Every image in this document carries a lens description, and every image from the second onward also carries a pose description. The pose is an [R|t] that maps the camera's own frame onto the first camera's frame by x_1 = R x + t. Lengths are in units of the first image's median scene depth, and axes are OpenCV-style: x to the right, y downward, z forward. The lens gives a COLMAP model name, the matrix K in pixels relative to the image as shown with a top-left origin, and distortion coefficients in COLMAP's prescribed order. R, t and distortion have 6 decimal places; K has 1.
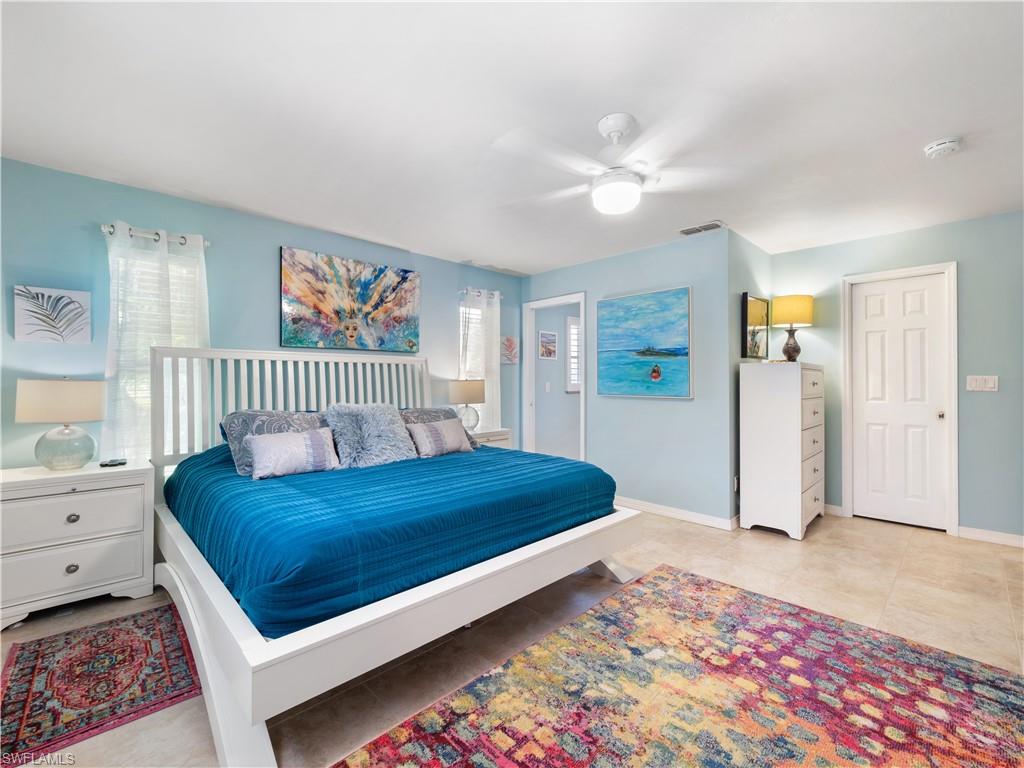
lens RADIAL K [[433.5, 0, 511.4], [0, 433.5, 374.4], [0, 0, 1]] dist [-0.008270, 0.009834]
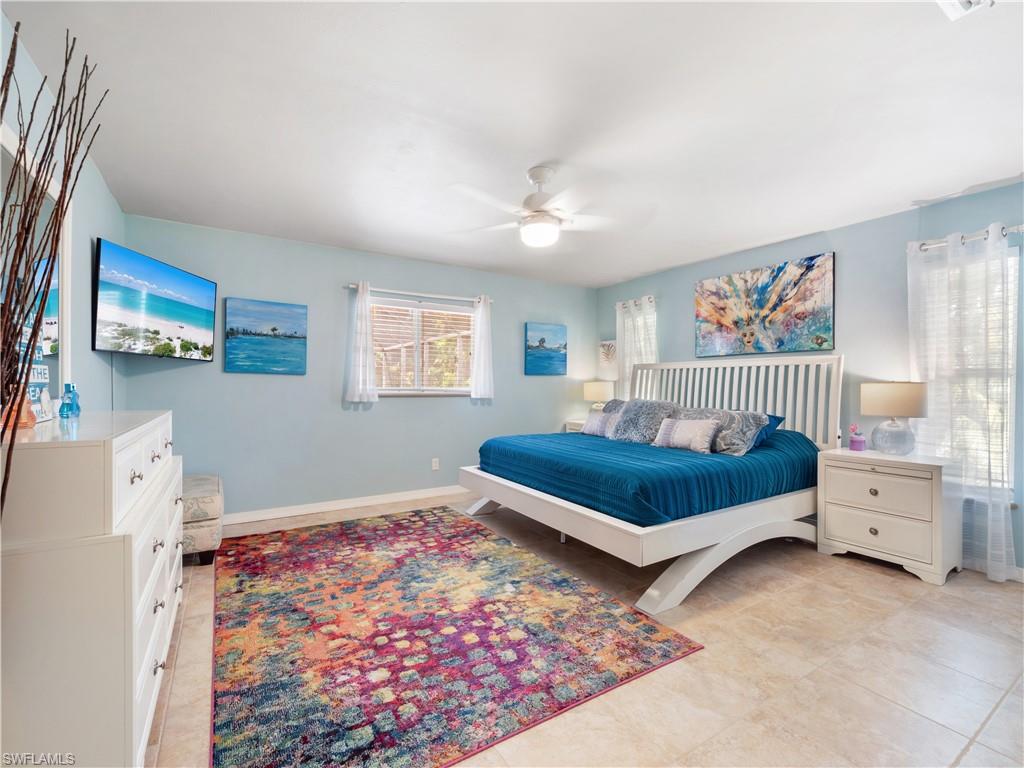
lens RADIAL K [[443.7, 0, 505.6], [0, 443.7, 377.7], [0, 0, 1]] dist [0.004996, -0.006654]
pose [[-0.196509, -0.028591, -0.980085, 1.382102], [-0.009289, 0.999584, -0.027298, 0.059665], [0.980458, 0.003740, -0.196693, 1.059126]]
